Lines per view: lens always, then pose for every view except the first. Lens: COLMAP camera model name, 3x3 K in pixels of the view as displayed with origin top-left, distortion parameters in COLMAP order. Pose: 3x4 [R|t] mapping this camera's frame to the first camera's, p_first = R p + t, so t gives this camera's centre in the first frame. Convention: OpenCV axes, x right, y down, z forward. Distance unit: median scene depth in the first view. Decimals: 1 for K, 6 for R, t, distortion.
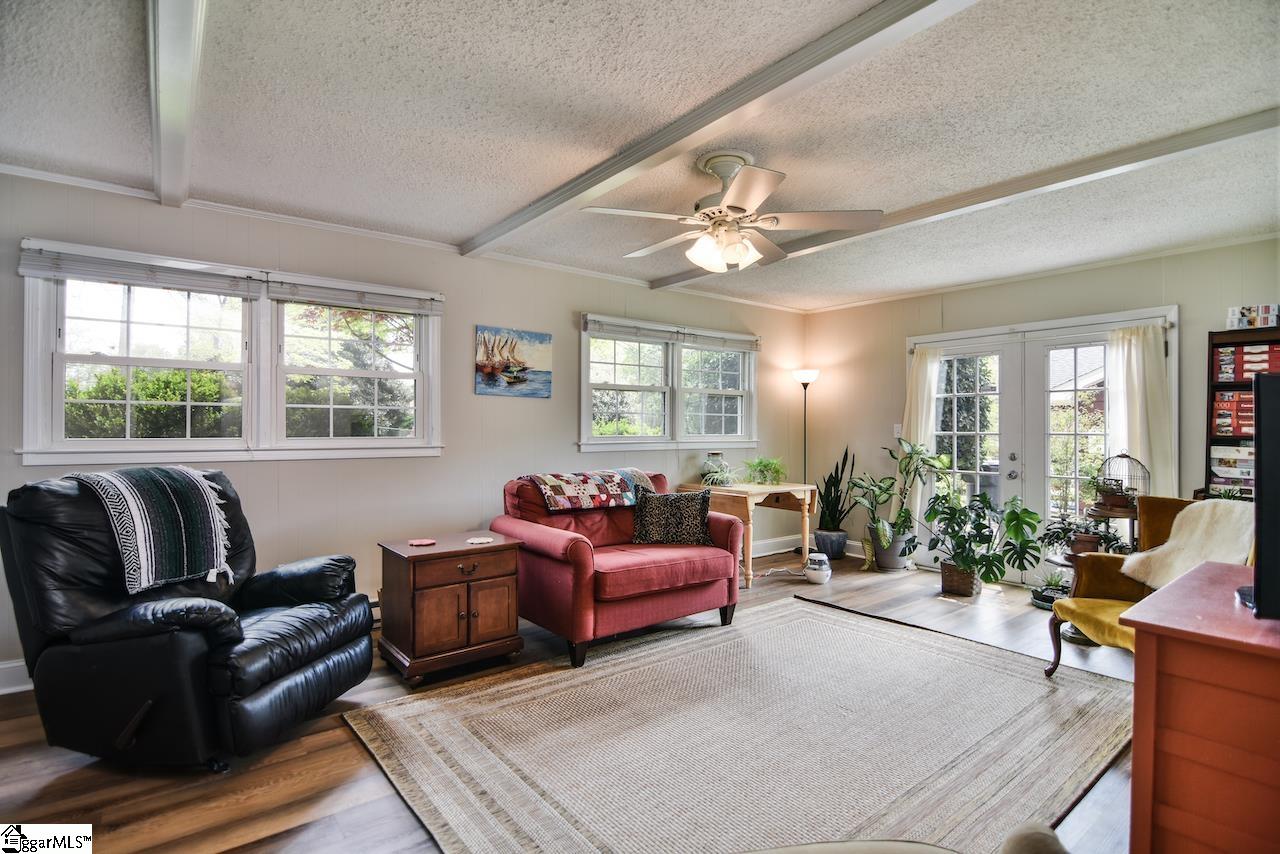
lens RADIAL K [[619.7, 0, 642.9], [0, 619.7, 426.0], [0, 0, 1]] dist [-0.004059, -0.008753]
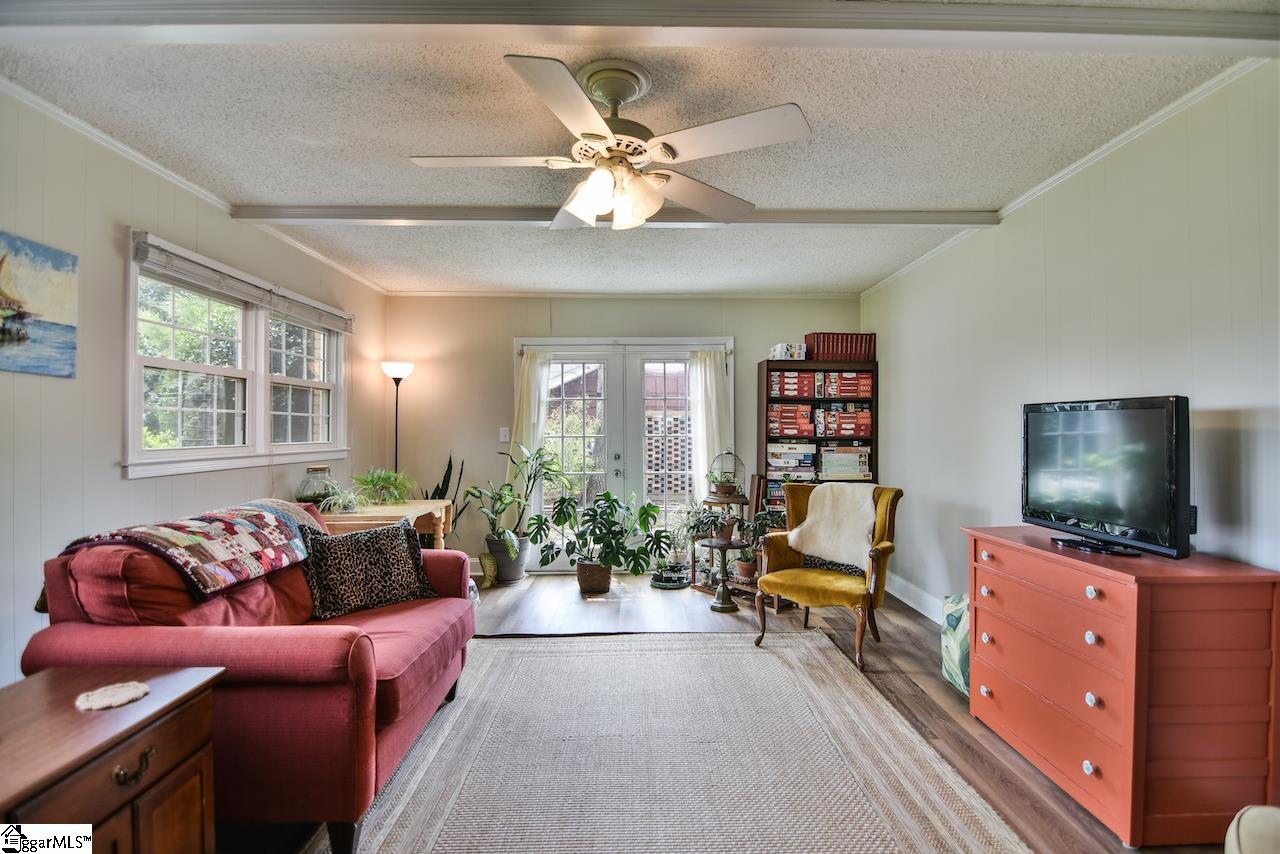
lens RADIAL K [[619.7, 0, 642.9], [0, 619.7, 426.0], [0, 0, 1]] dist [-0.004059, -0.008753]
pose [[0.604795, 0.001088, 0.796380, -0.313599], [0.002556, 0.999991, -0.003307, -0.002470], [-0.796377, 0.004035, 0.604787, 0.363975]]
